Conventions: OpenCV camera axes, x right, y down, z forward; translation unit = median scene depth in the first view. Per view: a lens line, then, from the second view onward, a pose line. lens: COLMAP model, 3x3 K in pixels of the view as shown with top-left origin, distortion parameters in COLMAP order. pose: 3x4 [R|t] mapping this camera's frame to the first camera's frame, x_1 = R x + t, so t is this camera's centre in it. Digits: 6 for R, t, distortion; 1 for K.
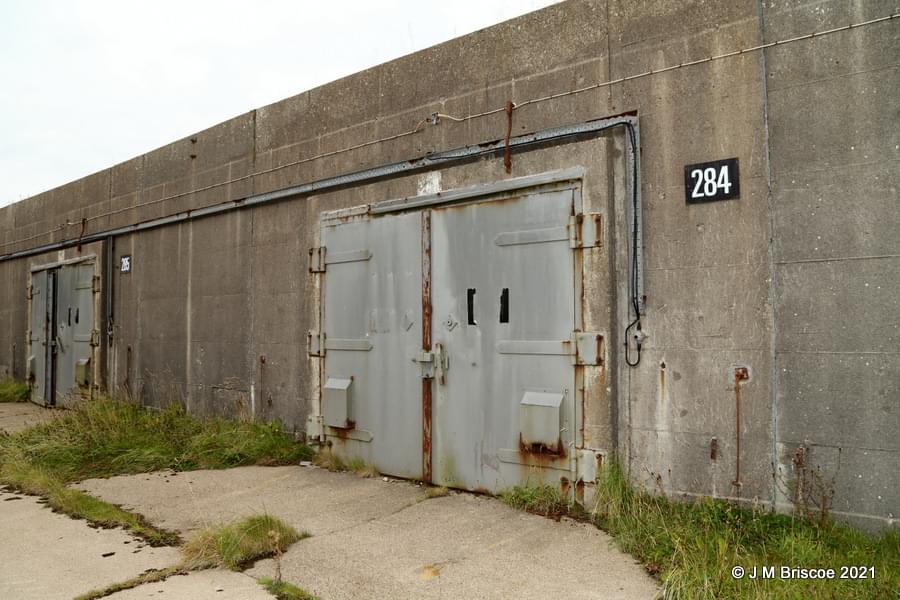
lens RADIAL K [[1026.3, 0, 449.8], [0, 1026.3, 300.8], [0, 0, 1]] dist [0.043753, 0.000000]
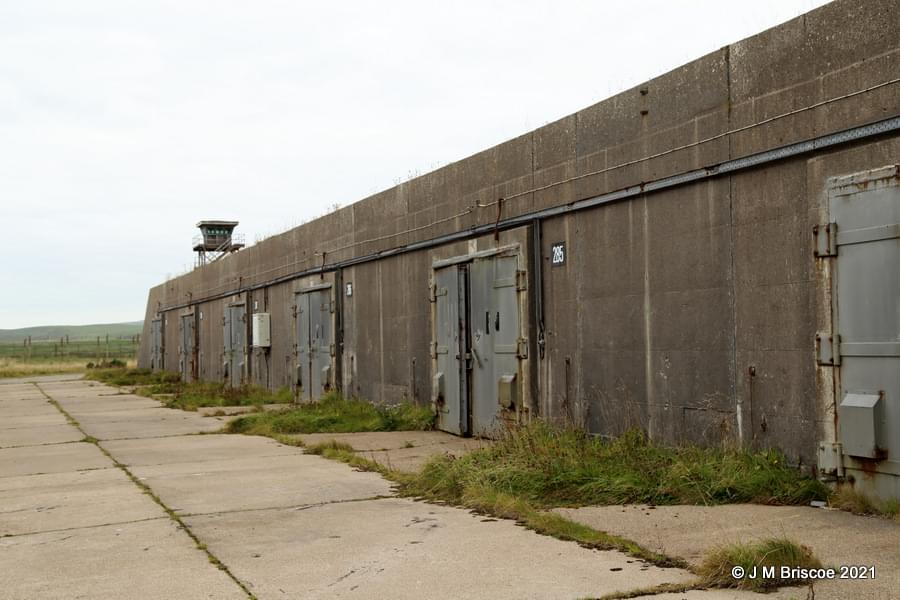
lens RADIAL K [[1026.3, 0, 450.4], [0, 1026.3, 312.1], [0, 0, 1]] dist [0.043753, 0.000000]
pose [[0.879762, -0.031327, -0.474381, -0.012097], [0.035489, 0.999370, -0.000180, 0.004751], [0.474087, -0.016677, 0.880320, 0.213514]]
